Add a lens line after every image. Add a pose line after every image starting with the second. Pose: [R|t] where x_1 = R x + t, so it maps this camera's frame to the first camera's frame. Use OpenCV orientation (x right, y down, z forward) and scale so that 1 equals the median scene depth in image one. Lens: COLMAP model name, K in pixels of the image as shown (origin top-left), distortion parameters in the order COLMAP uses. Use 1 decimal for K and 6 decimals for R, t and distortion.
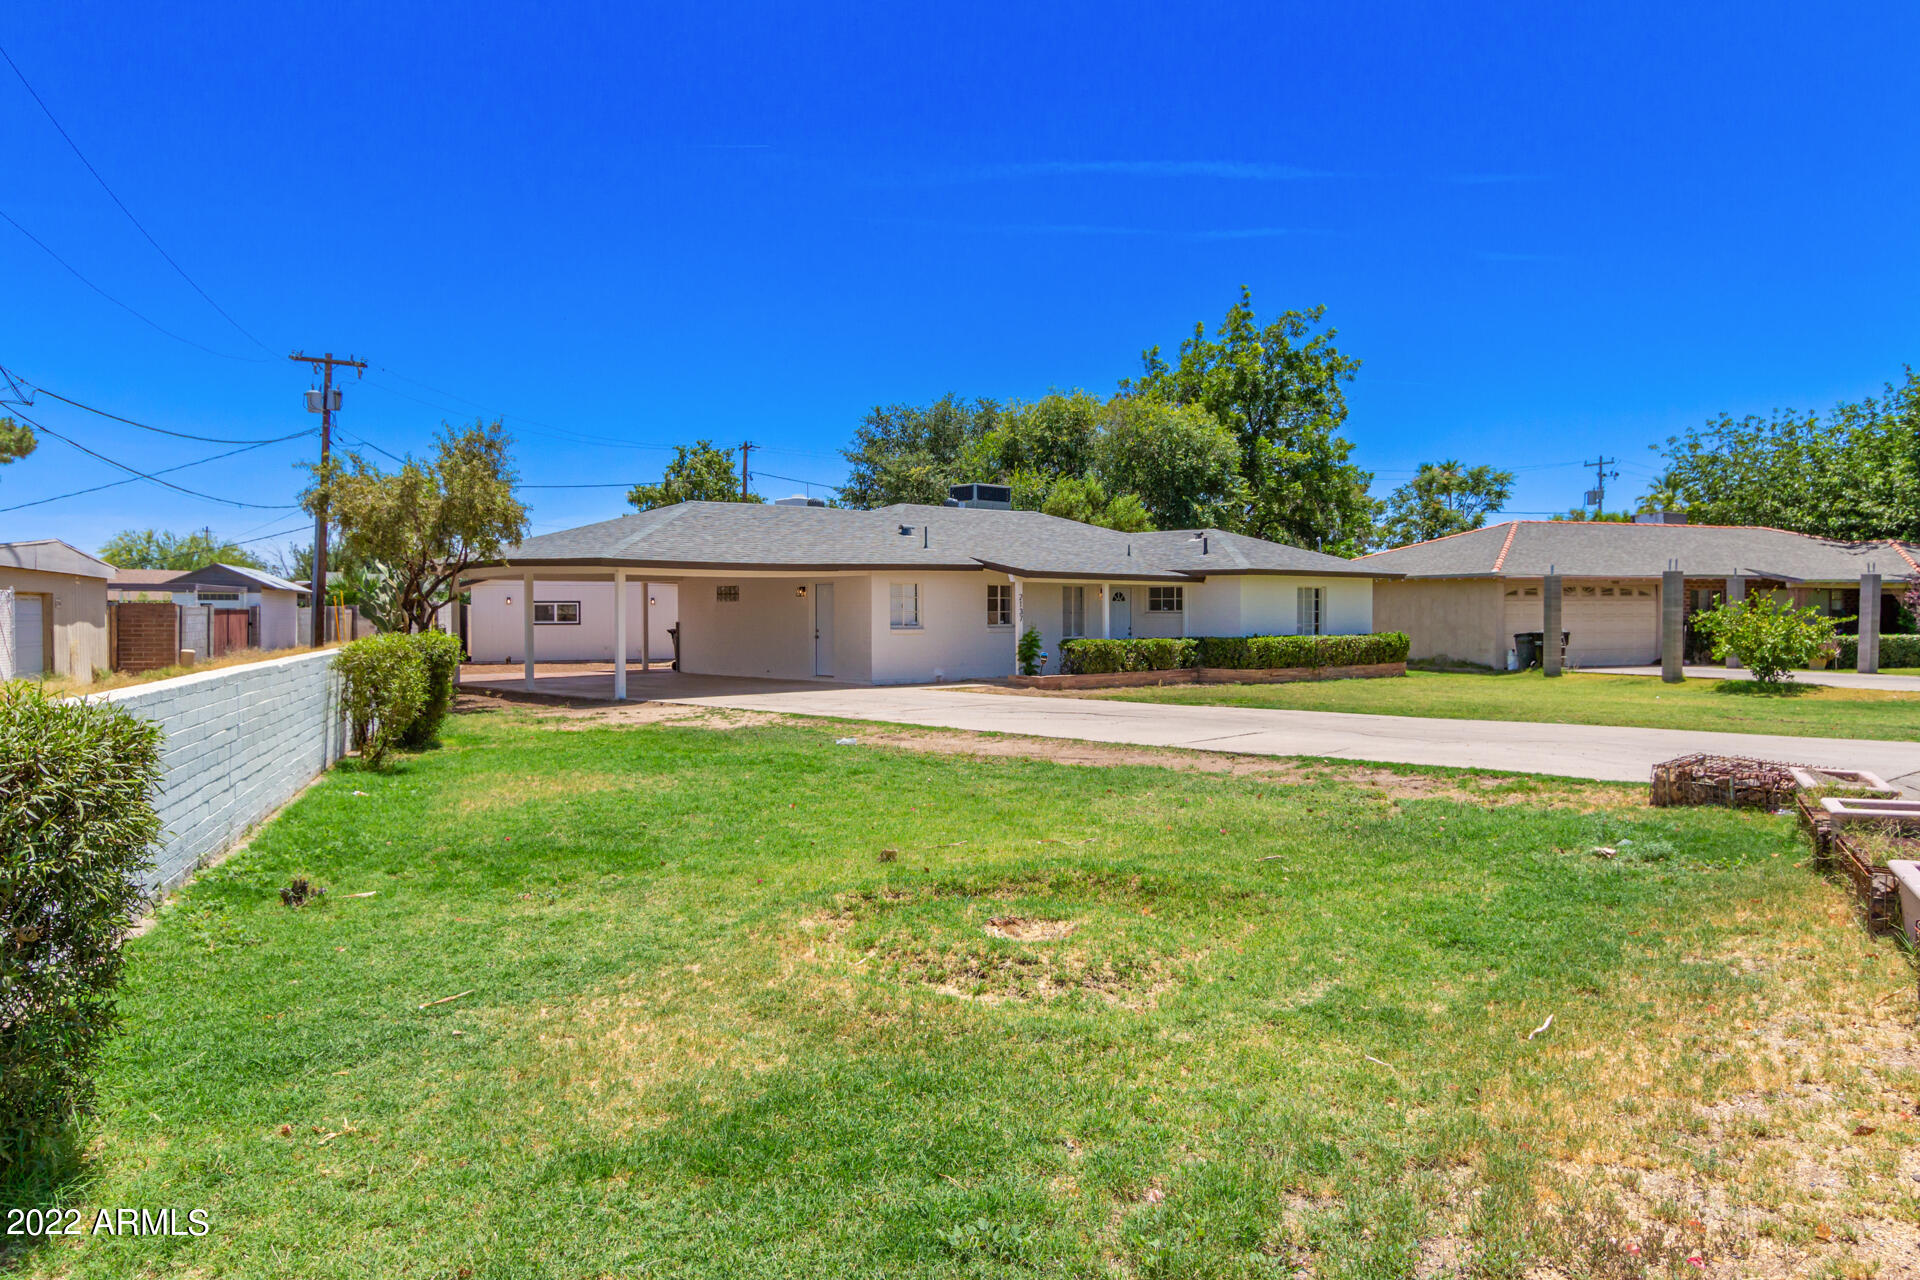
lens RADIAL K [[1295.7, 0, 962.8], [0, 1295.7, 639.2], [0, 0, 1]] dist [-0.006255, 0.004851]
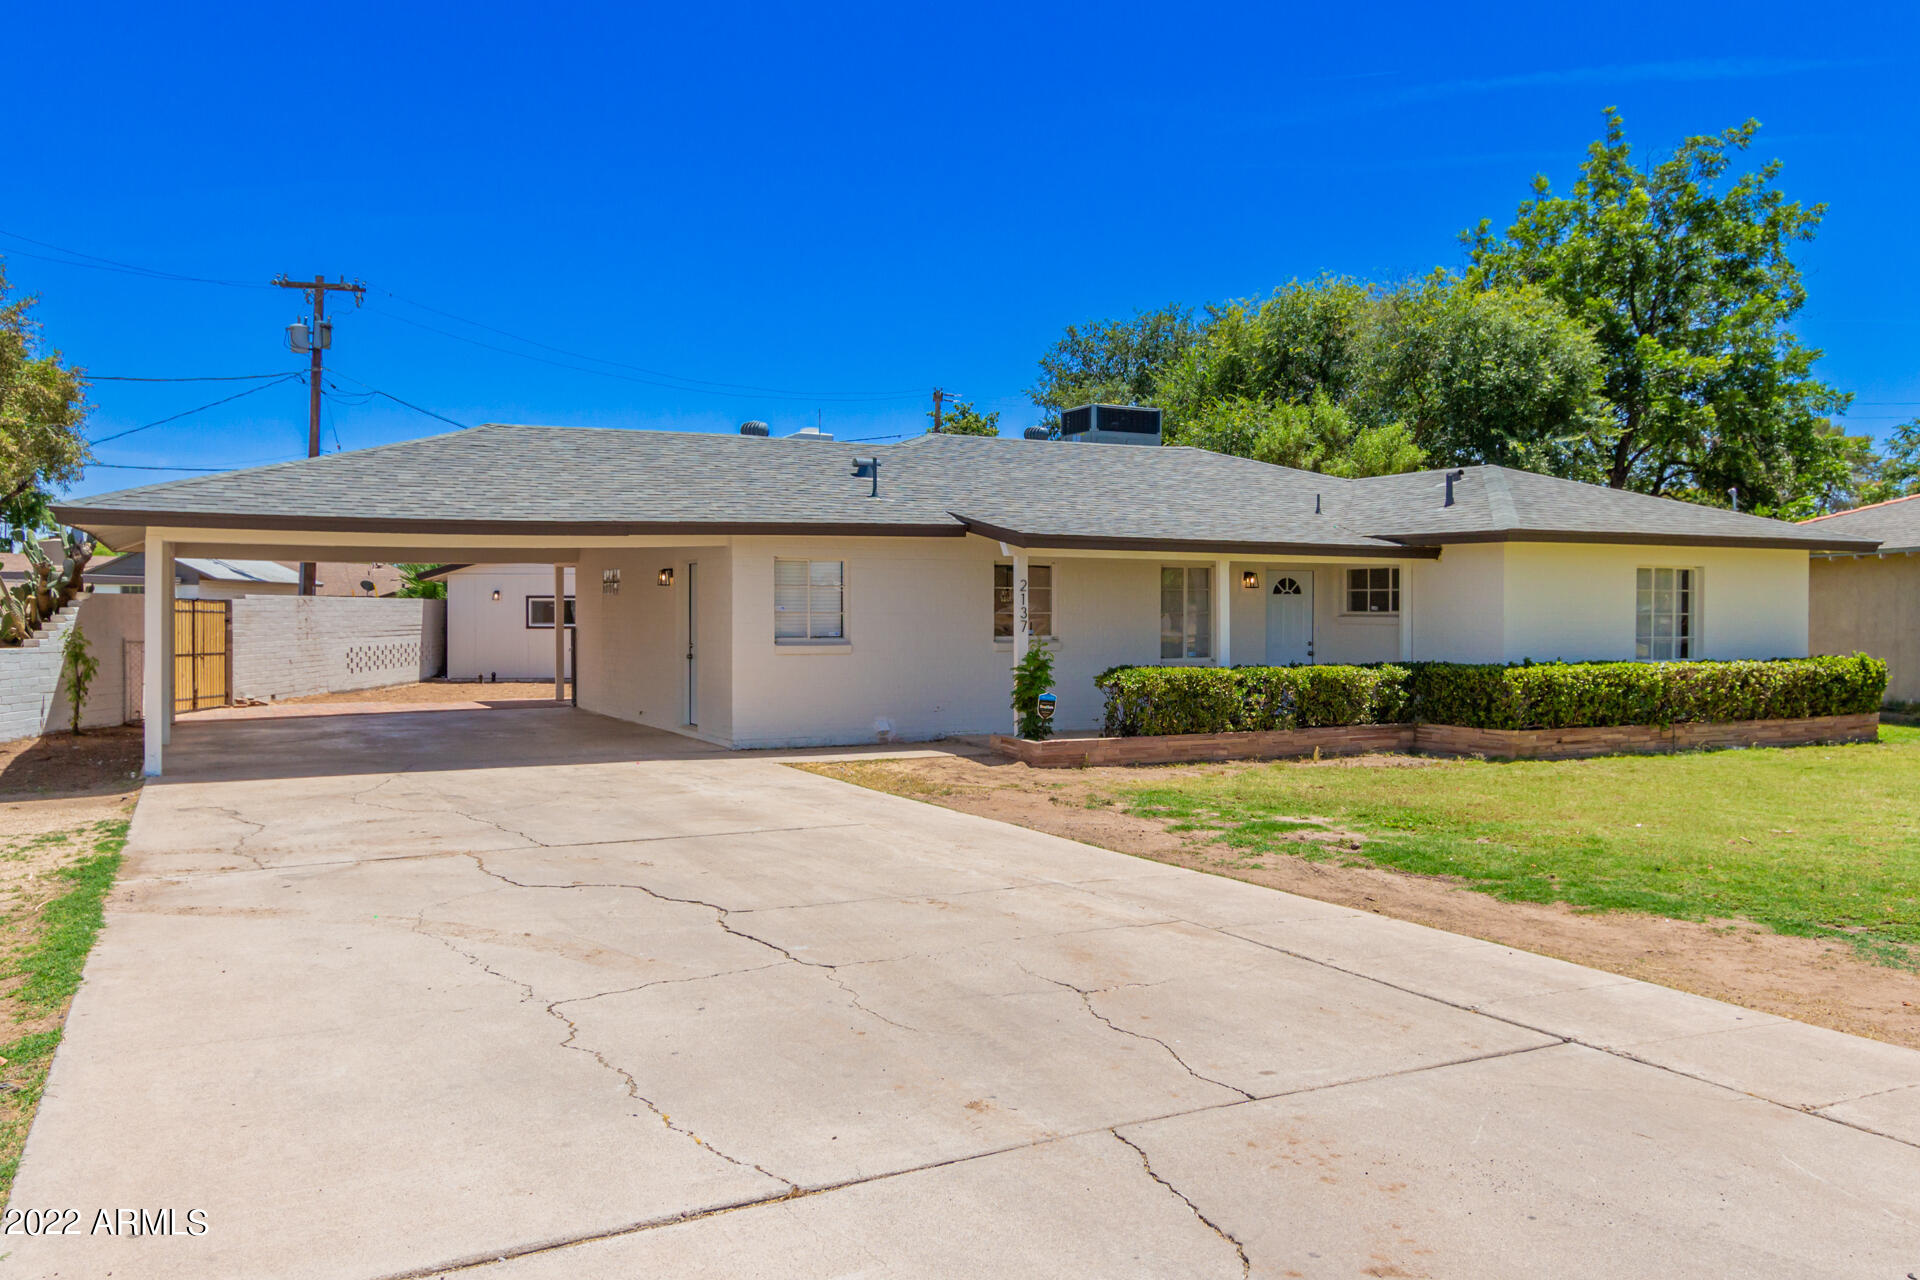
lens RADIAL K [[1449.3, 0, 963.3], [0, 1449.3, 628.0], [0, 0, 1]] dist [0.011131, -0.012364]
pose [[0.965686, 0.005116, -0.259662, 0.112590], [-0.007741, 0.999929, -0.009091, -0.006343], [0.259597, 0.010789, 0.965657, 0.278907]]
